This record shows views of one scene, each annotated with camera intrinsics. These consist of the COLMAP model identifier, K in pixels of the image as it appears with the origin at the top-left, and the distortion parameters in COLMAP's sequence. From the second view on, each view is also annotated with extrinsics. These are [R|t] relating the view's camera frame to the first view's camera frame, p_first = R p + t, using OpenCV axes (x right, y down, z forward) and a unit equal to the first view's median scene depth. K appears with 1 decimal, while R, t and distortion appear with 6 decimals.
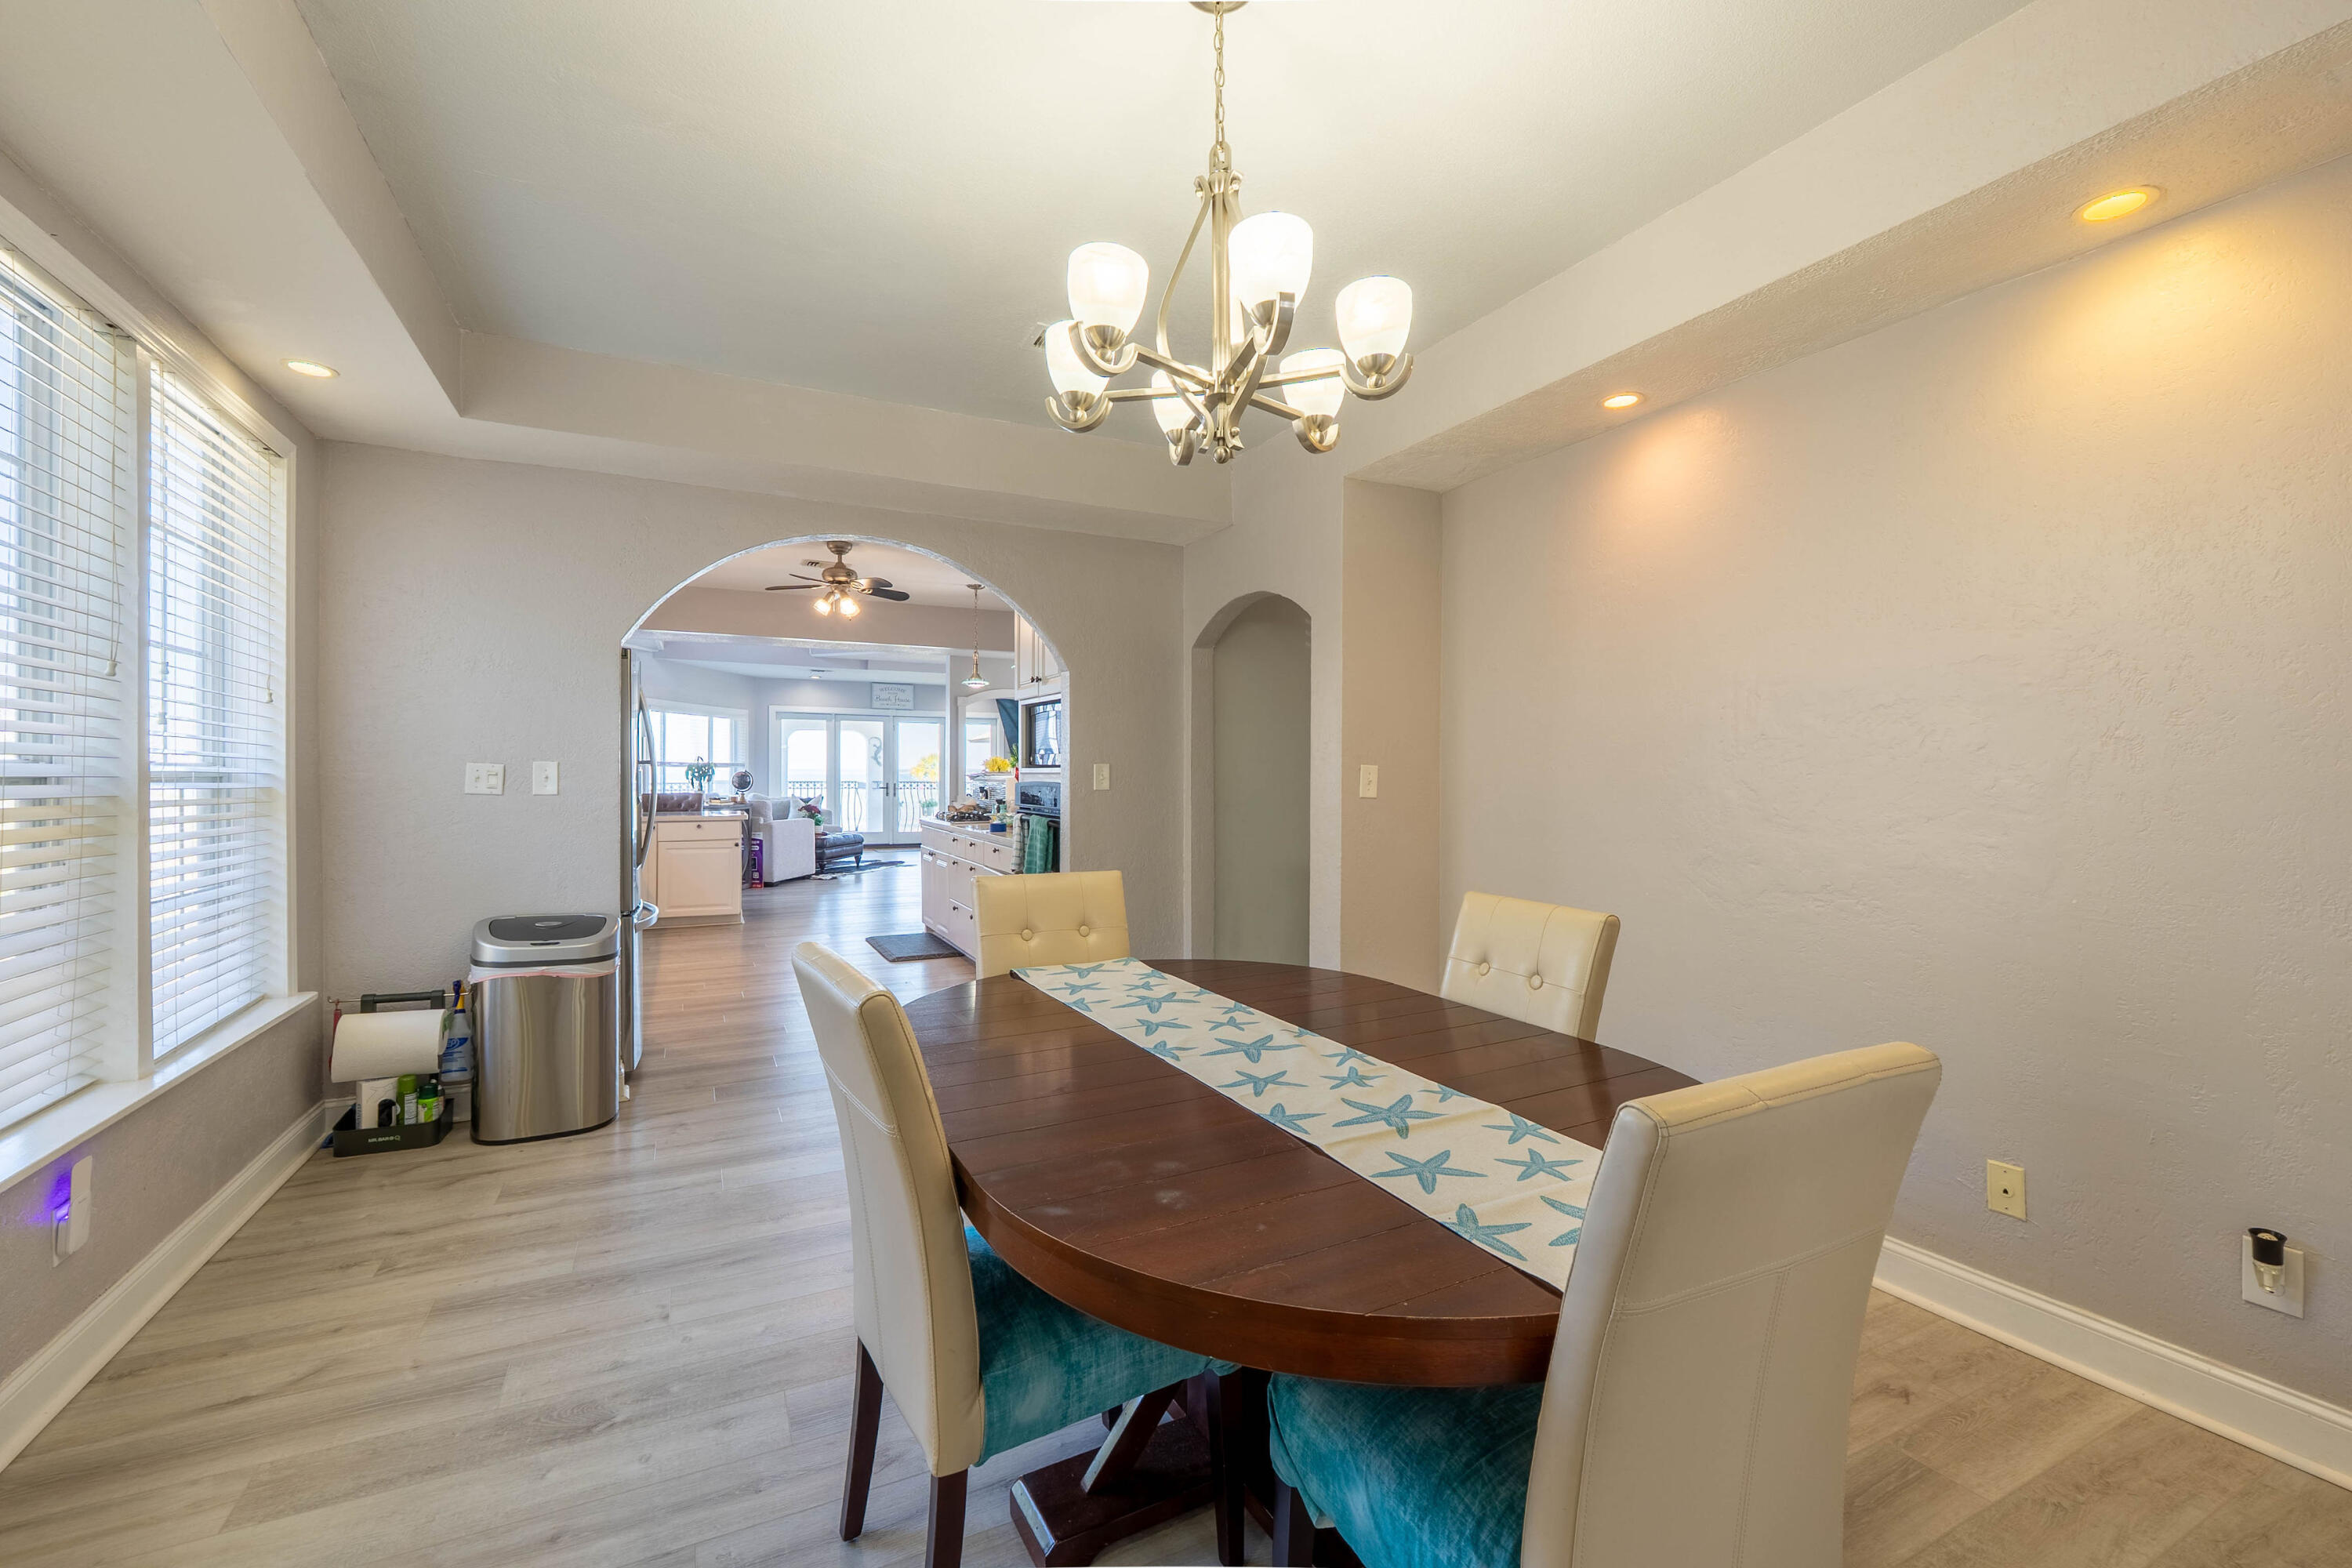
lens RADIAL K [[980.1, 0, 1179.4], [0, 980.1, 776.8], [0, 0, 1]] dist [-0.003937, -0.001382]
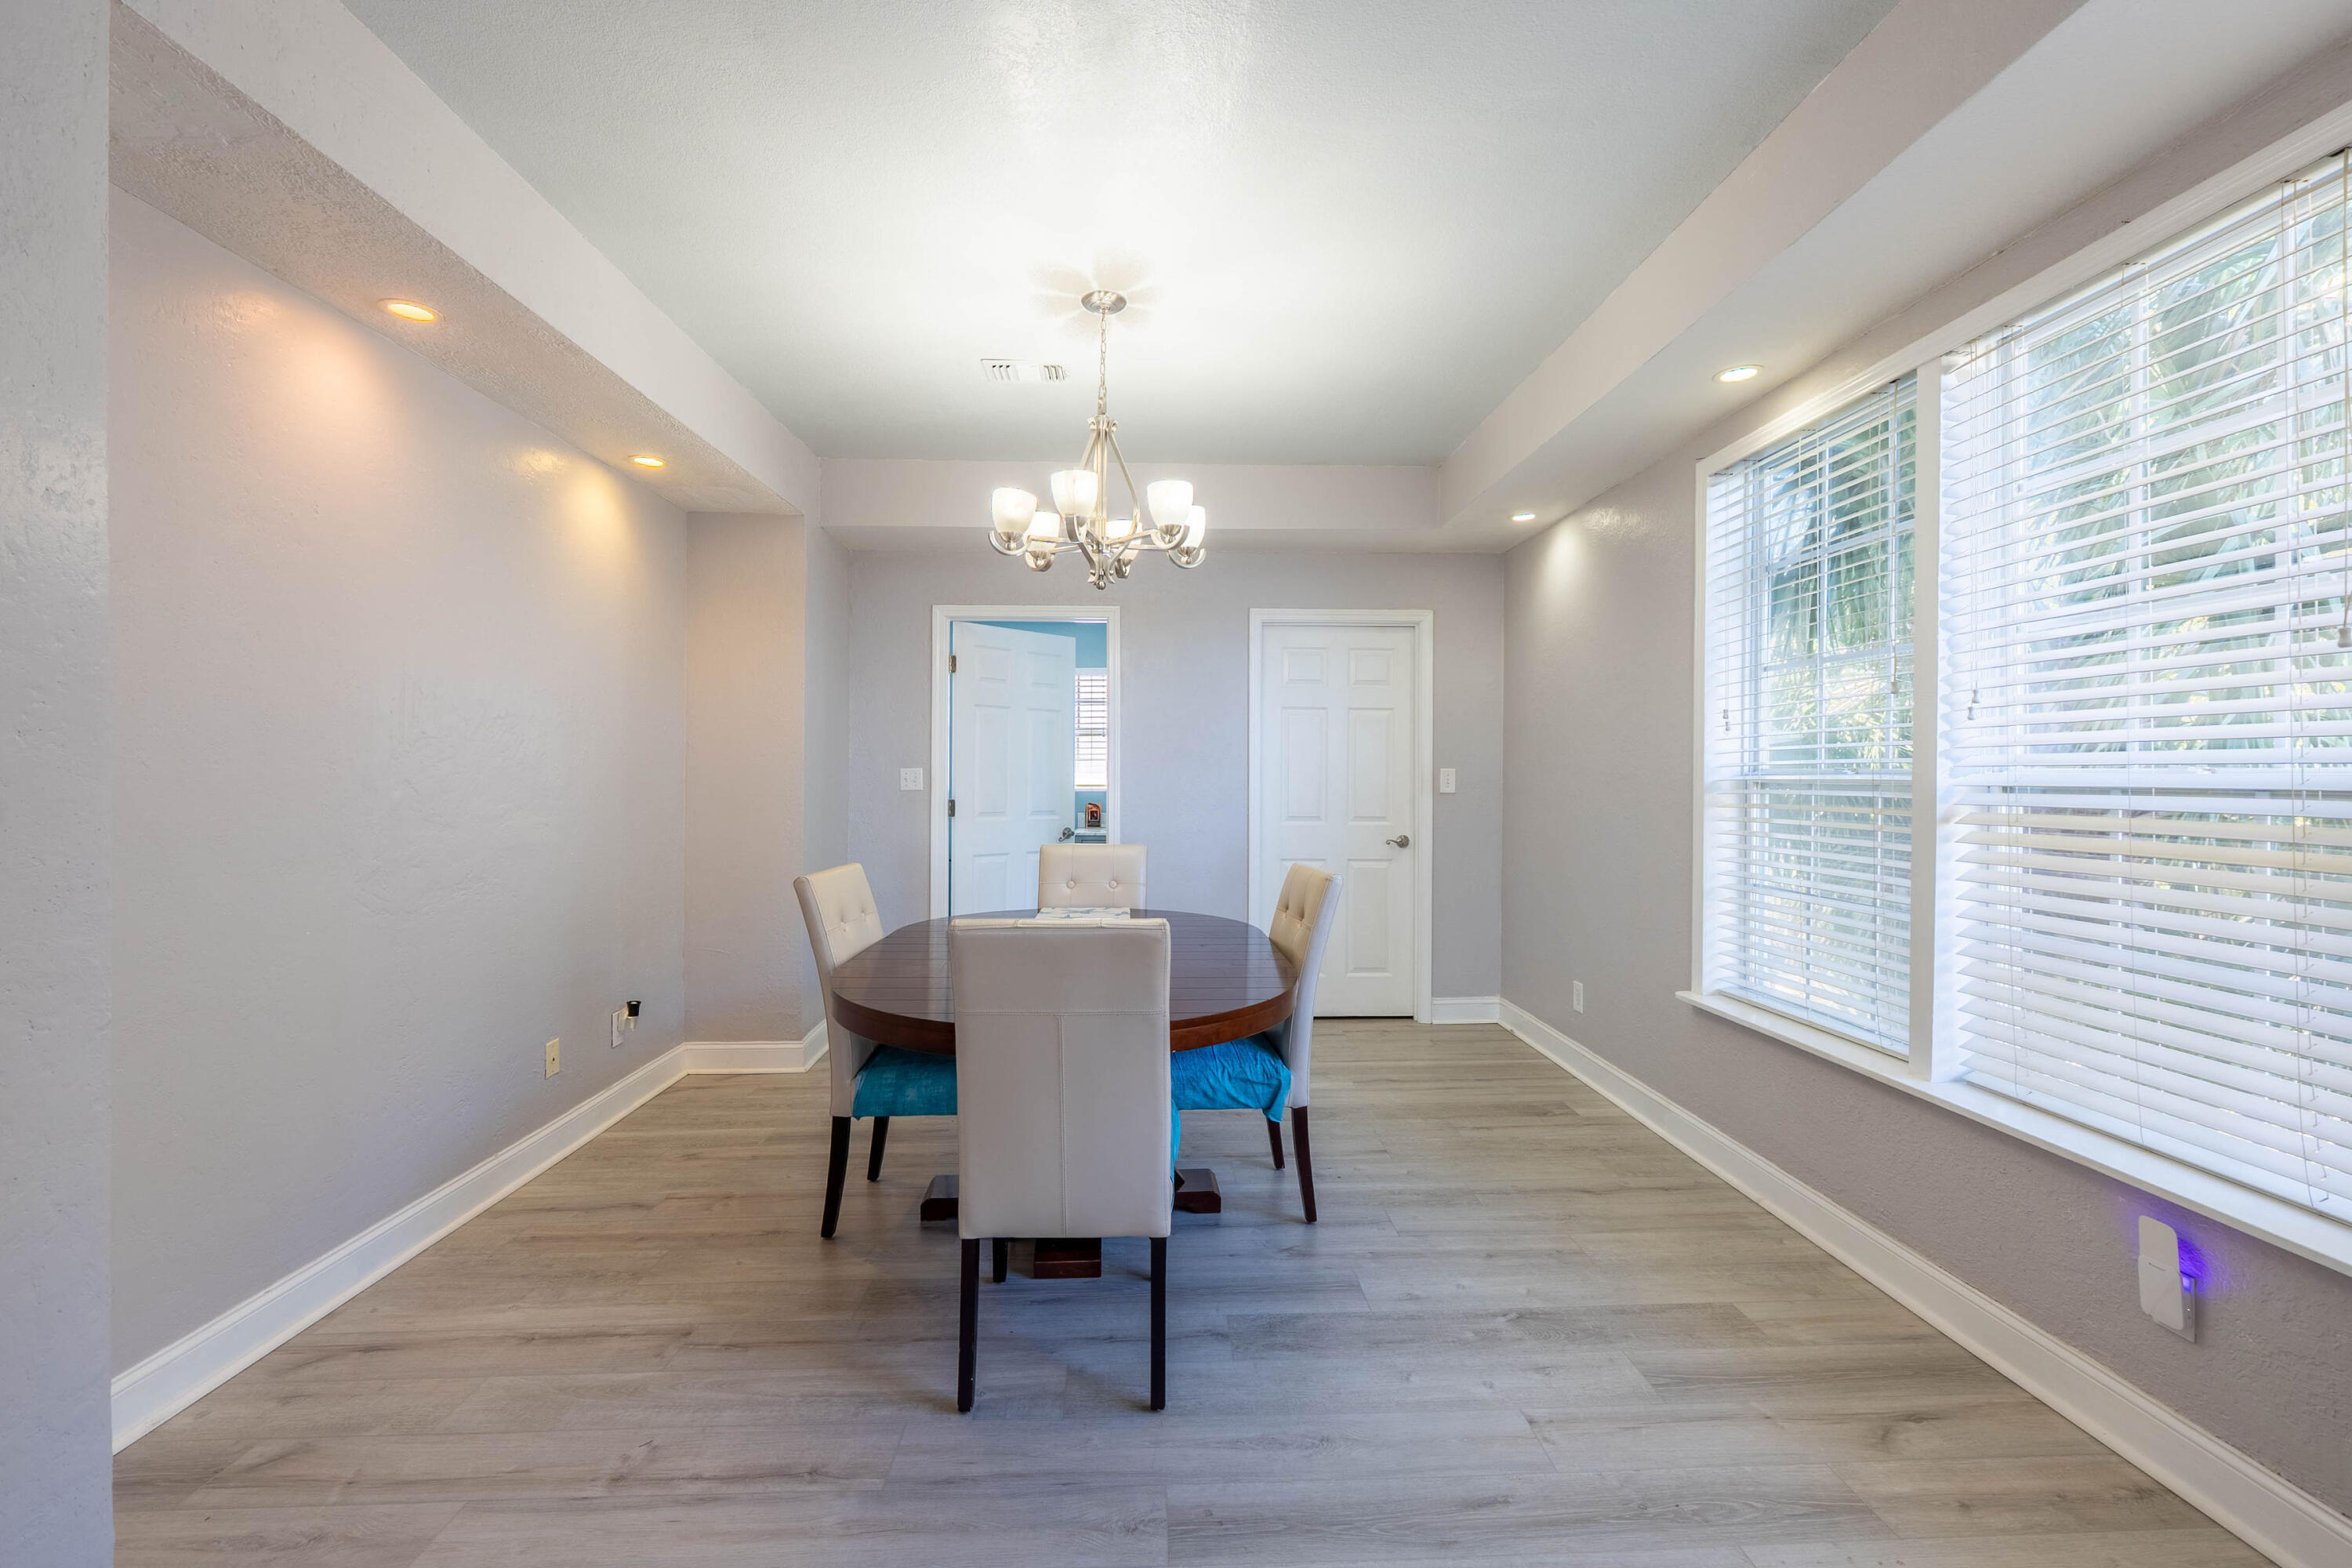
lens RADIAL K [[980.1, 0, 1176.7], [0, 980.1, 779.2], [0, 0, 1]] dist [-0.003937, -0.001382]
pose [[-0.907449, -0.005862, 0.420122, -0.698197], [-0.003189, 0.999970, 0.007066, -0.009303], [-0.420151, 0.005072, -0.907440, 2.205543]]
